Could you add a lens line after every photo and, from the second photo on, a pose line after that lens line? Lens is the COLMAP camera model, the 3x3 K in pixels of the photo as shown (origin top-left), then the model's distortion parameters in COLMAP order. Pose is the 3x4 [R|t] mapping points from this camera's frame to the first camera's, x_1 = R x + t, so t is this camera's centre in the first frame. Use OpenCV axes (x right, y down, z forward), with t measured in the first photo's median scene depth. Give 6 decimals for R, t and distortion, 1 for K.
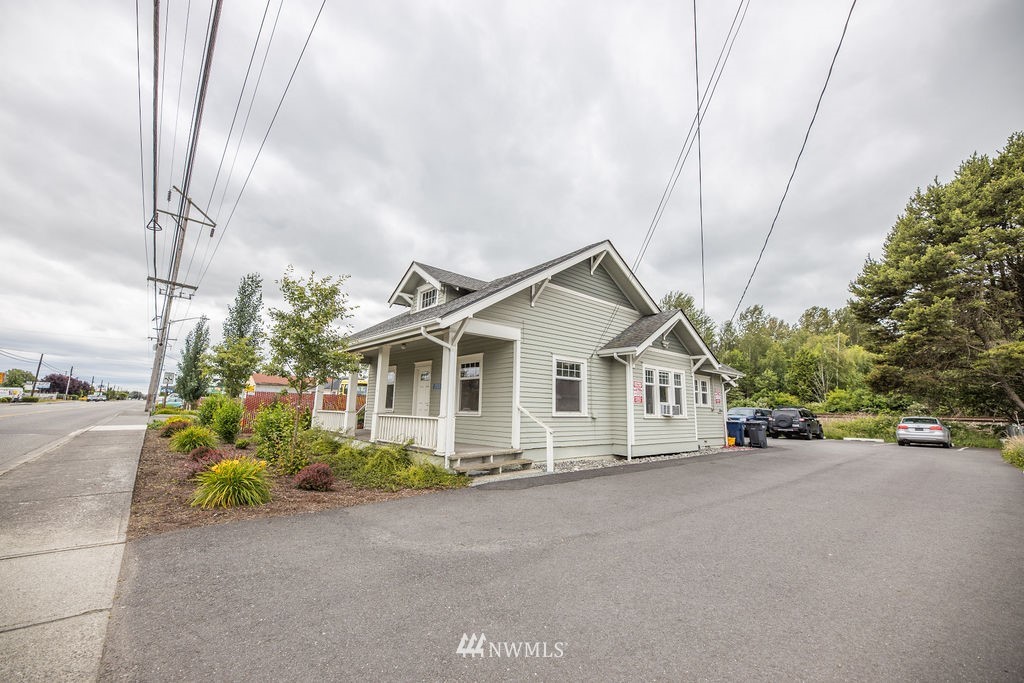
lens RADIAL K [[404.0, 0, 512.0], [0, 404.0, 341.5], [0, 0, 1]] dist [-0.006469, -0.000368]
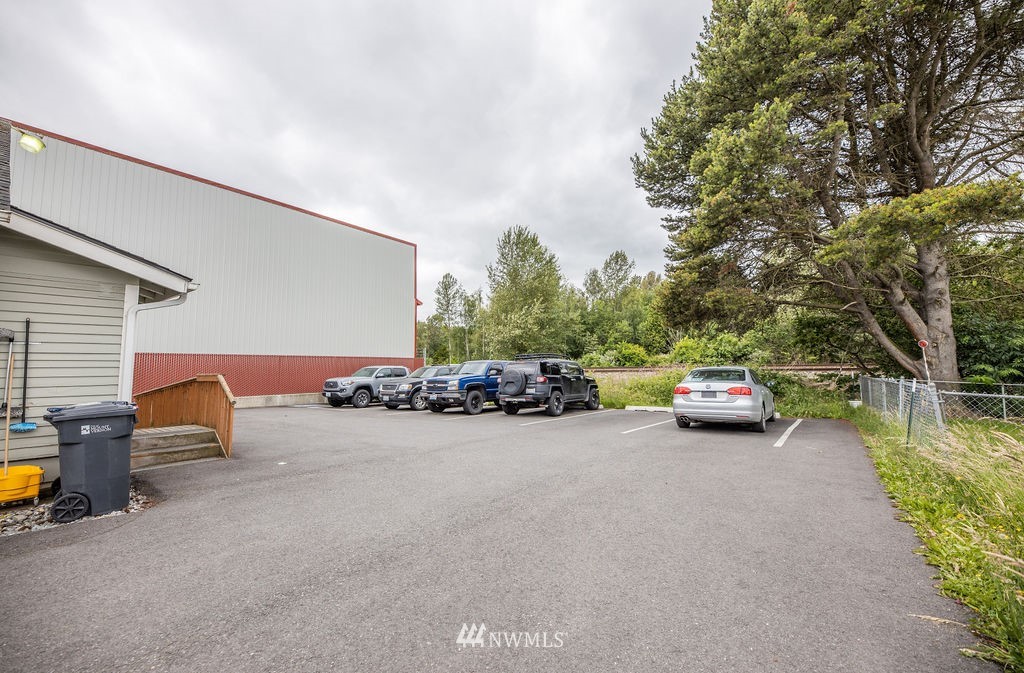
lens RADIAL K [[415.2, 0, 495.8], [0, 415.2, 338.1], [0, 0, 1]] dist [0.000656, 0.000097]
pose [[0.979788, -0.023921, 0.198601, 0.546989], [0.006818, 0.996241, 0.086358, 0.090714], [-0.199921, -0.083258, 0.976268, 0.474489]]
